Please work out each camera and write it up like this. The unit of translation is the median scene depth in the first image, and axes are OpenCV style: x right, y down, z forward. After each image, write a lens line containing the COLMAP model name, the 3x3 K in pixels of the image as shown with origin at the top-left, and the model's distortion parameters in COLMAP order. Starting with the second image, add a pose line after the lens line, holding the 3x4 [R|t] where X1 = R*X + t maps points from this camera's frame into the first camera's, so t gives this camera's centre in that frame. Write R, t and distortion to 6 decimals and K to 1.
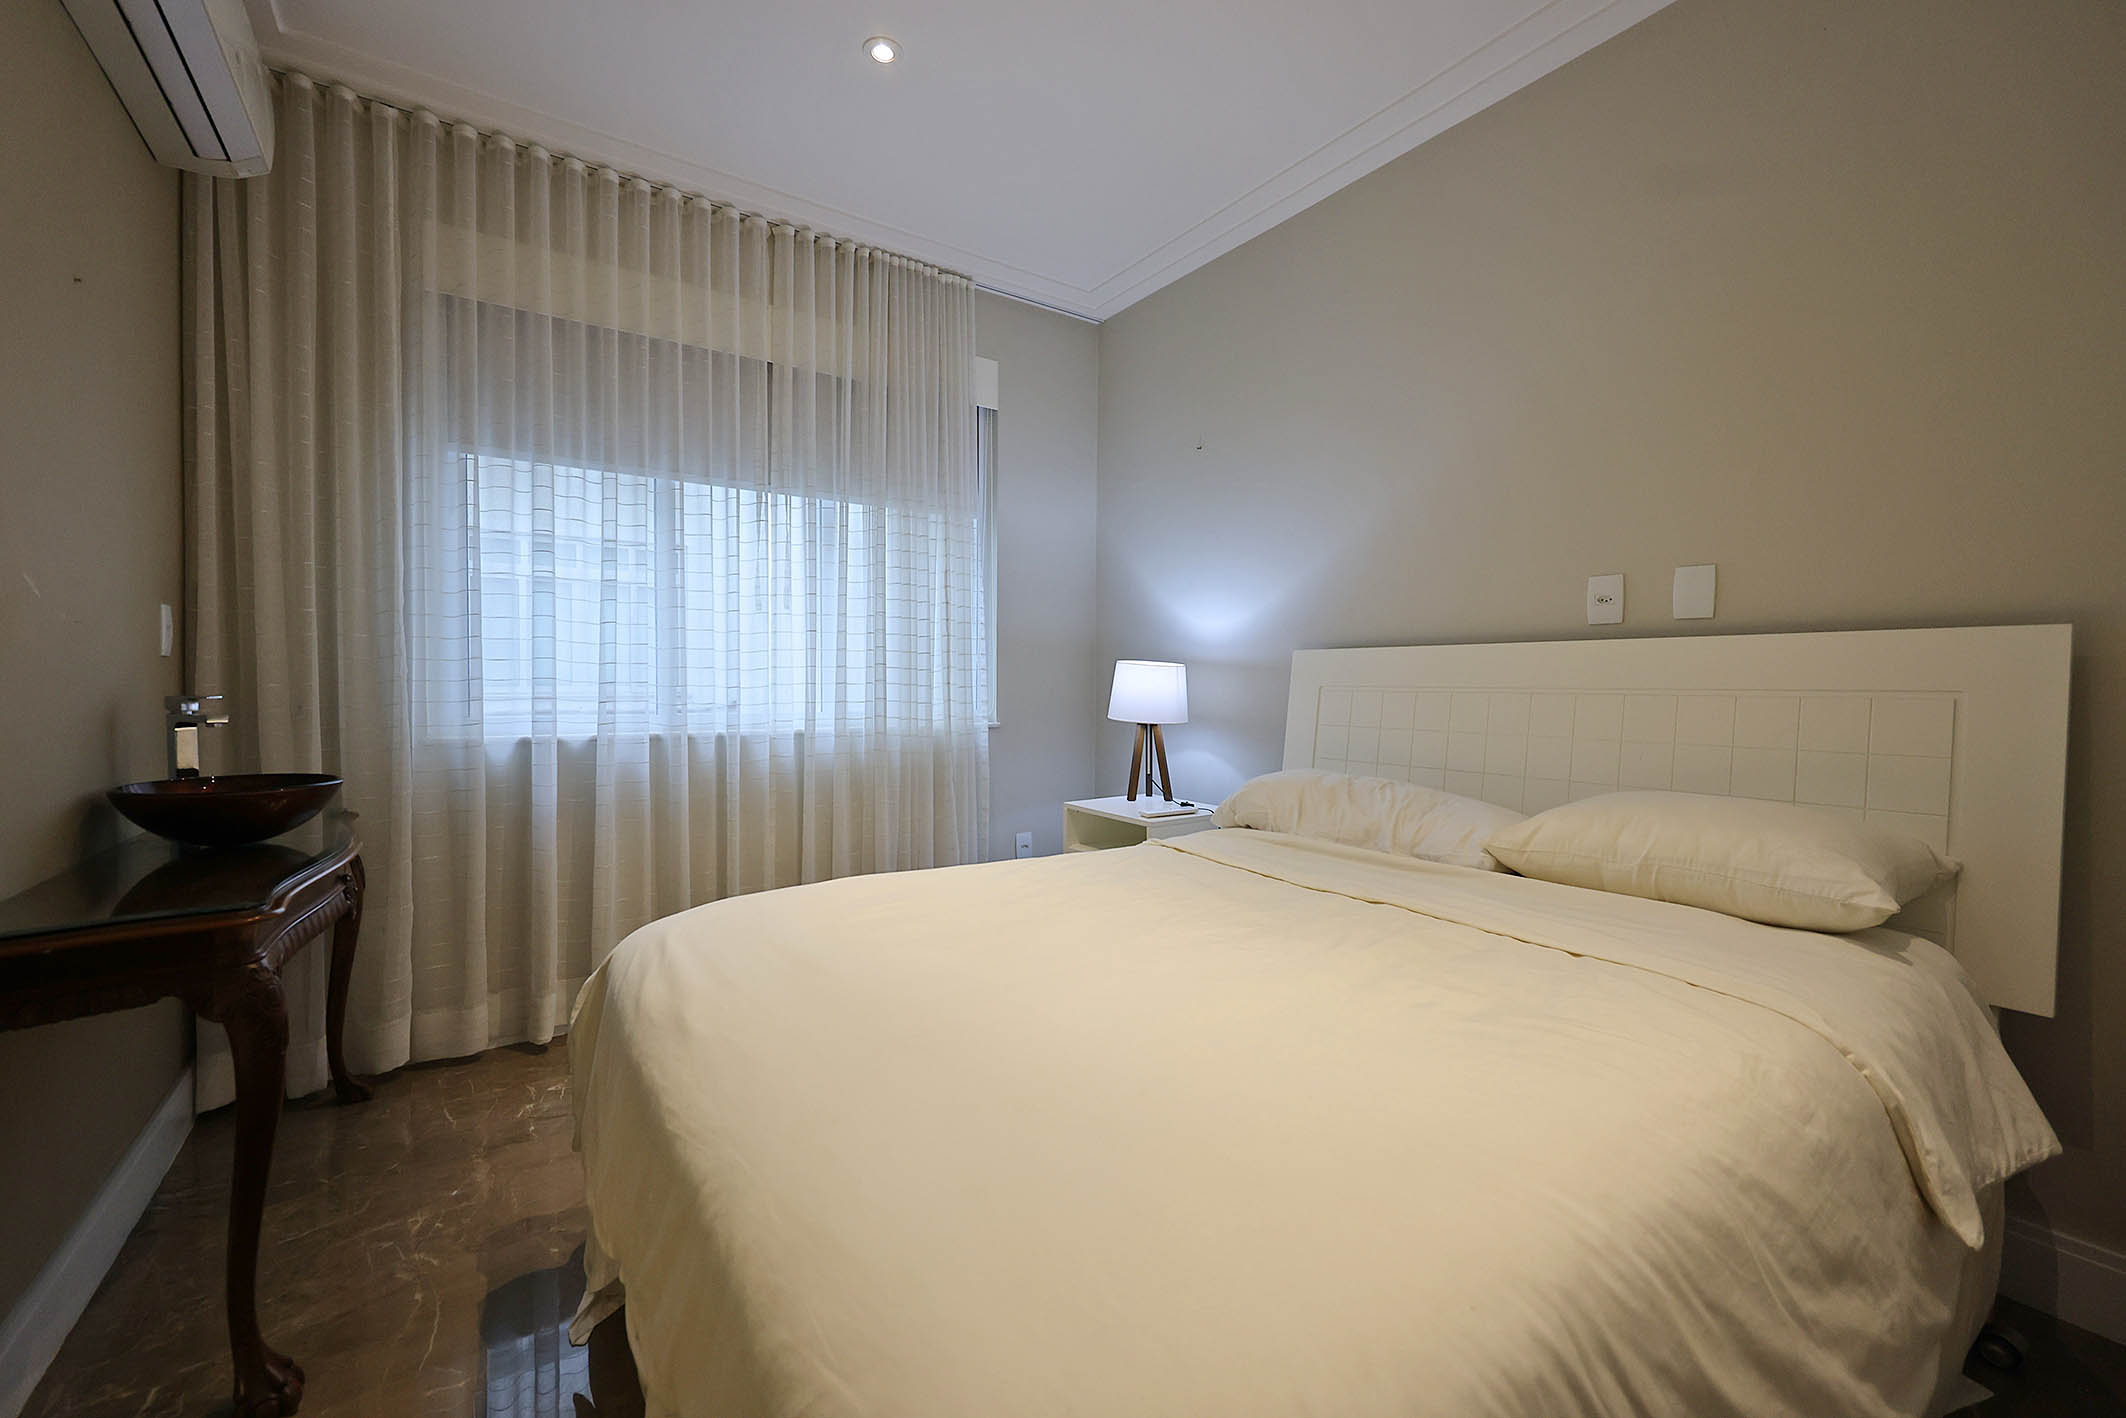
lens RADIAL K [[847.3, 0, 1057.4], [0, 847.3, 704.1], [0, 0, 1]] dist [-0.000322, -0.000004]
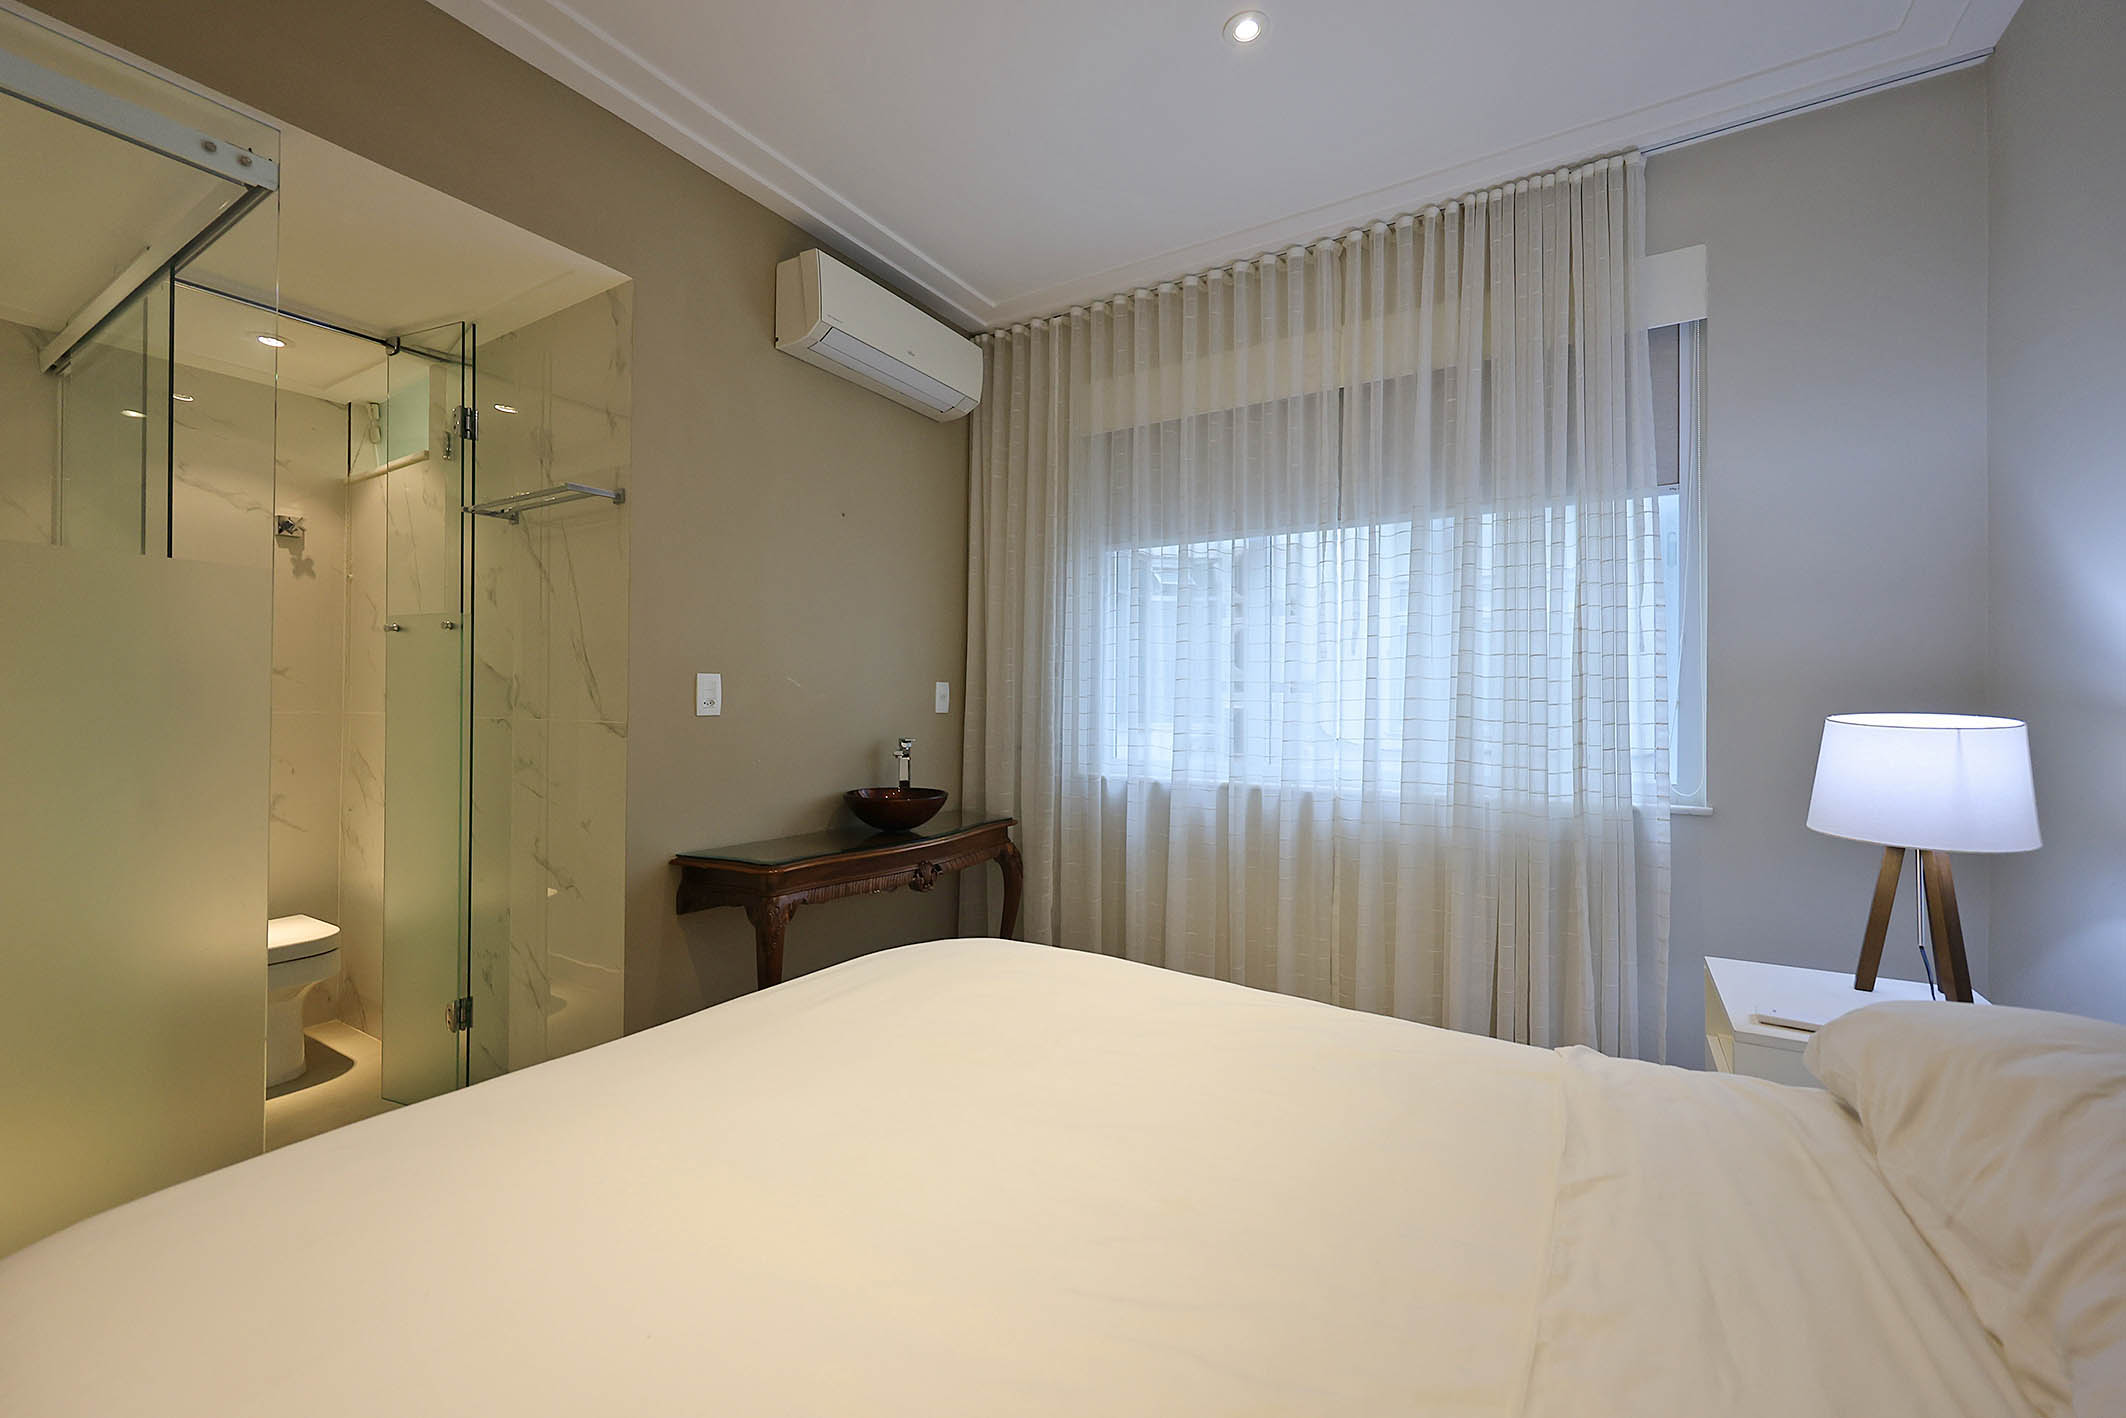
lens RADIAL K [[877.9, 0, 1047.7], [0, 877.9, 704.5], [0, 0, 1]] dist [0.005574, 0.000224]
pose [[0.386193, -0.004956, -0.922405, 0.421789], [-0.033801, 0.999238, -0.019521, -0.031026], [0.921798, 0.038717, 0.385731, 0.356812]]
